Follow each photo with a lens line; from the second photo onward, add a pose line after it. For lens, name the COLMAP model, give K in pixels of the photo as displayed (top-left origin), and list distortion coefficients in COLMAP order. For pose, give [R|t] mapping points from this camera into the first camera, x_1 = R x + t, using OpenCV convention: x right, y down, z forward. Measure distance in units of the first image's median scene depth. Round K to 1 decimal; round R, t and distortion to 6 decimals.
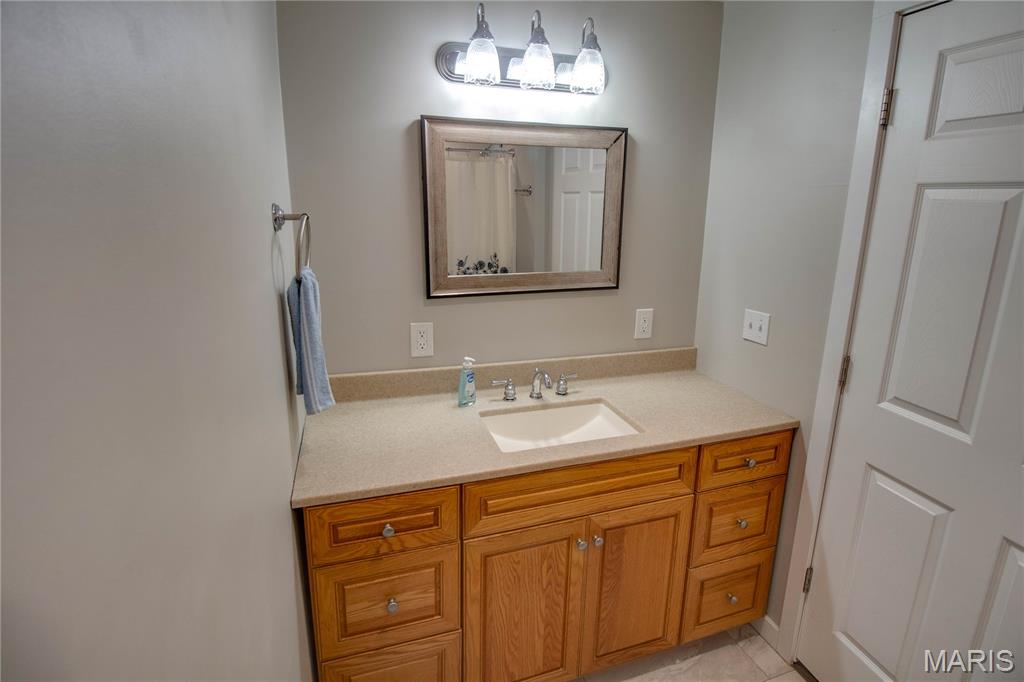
lens RADIAL K [[502.0, 0, 517.2], [0, 502.0, 324.7], [0, 0, 1]] dist [-0.000314, -0.000355]
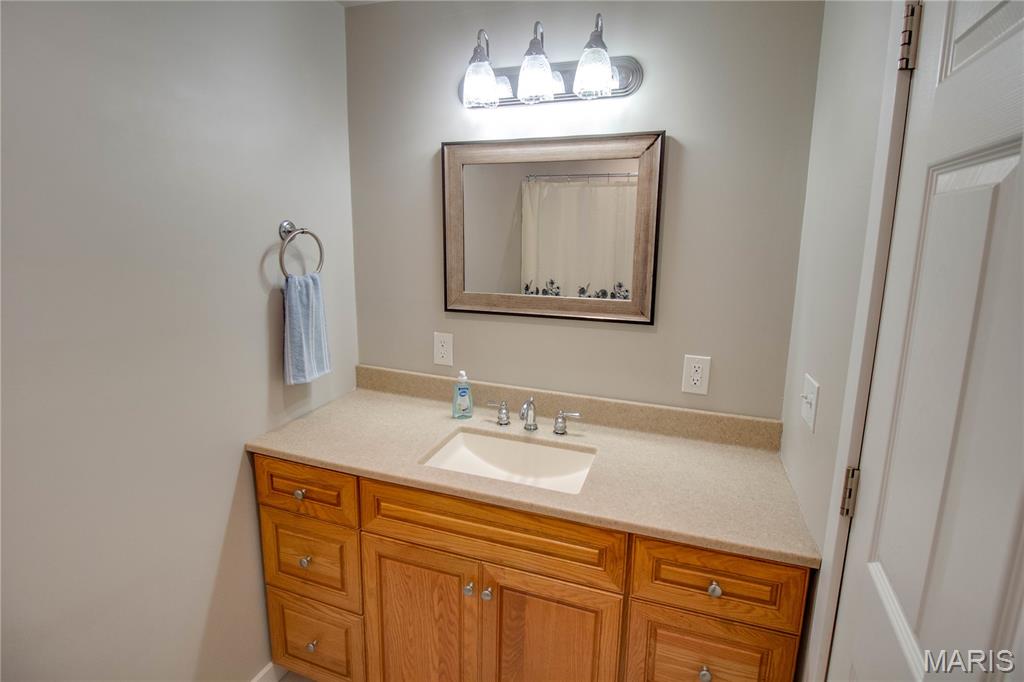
lens RADIAL K [[527.1, 0, 513.0], [0, 527.1, 322.3], [0, 0, 1]] dist [-0.000265, -0.000962]
pose [[0.777123, 0.111606, -0.619373, 0.668511], [-0.147204, 0.989085, -0.006470, -0.043869], [0.611891, 0.096202, 0.785070, 0.227499]]
